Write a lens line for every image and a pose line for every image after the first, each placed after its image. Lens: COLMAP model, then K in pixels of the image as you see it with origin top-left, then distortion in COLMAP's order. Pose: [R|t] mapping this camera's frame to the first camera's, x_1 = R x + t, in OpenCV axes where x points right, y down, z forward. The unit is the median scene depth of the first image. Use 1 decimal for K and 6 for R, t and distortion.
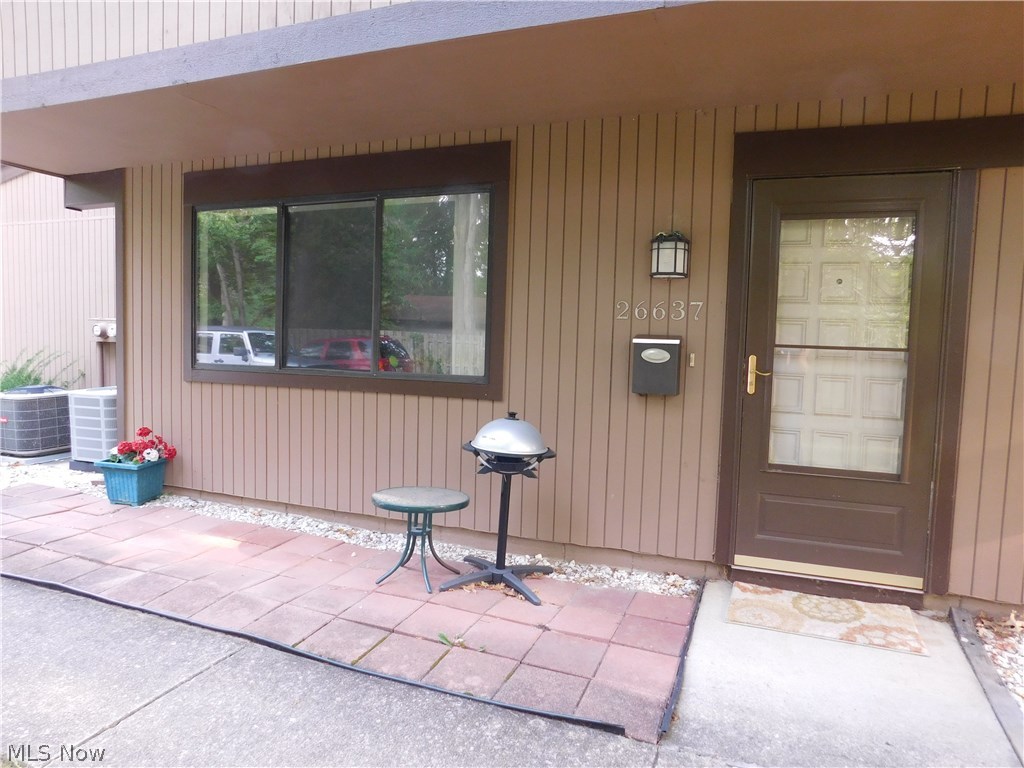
lens RADIAL K [[680.0, 0, 512.0], [0, 680.0, 384.0], [0, 0, 1]] dist [-0.076960, 0.049818]
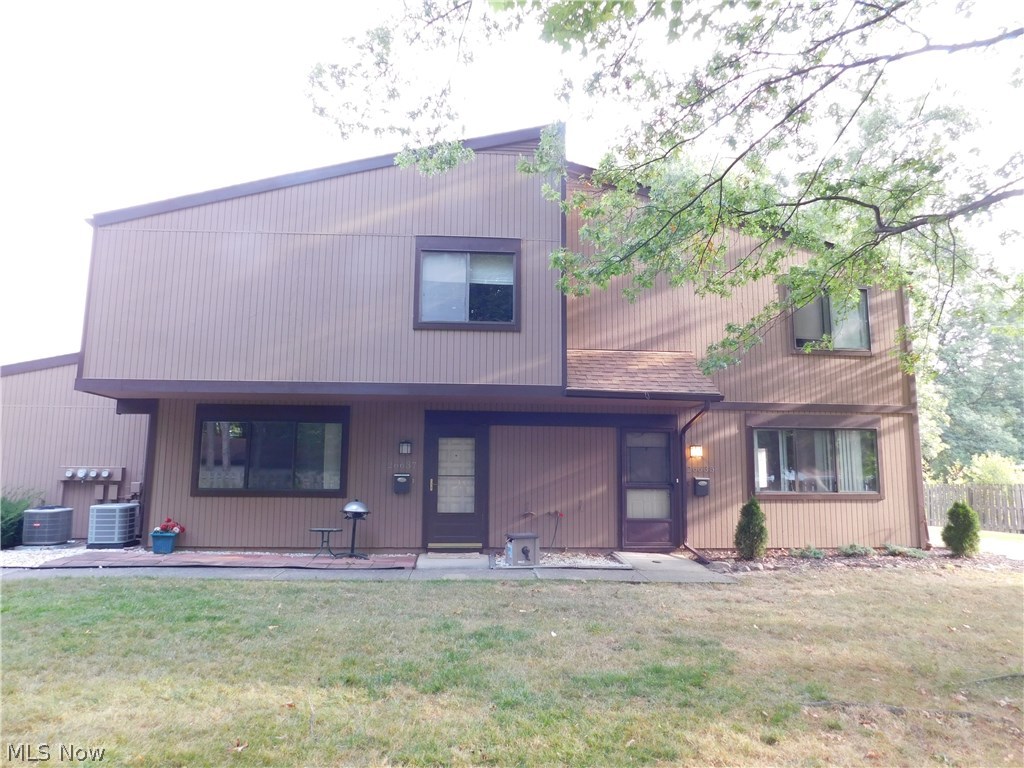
lens RADIAL K [[680.0, 0, 512.0], [0, 680.0, 384.0], [0, 0, 1]] dist [-0.076960, 0.049818]
pose [[0.900789, 0.040029, 0.432408, -0.679371], [0.048545, 0.980219, -0.191870, 0.145901], [-0.431535, 0.193826, 0.881027, -2.000702]]
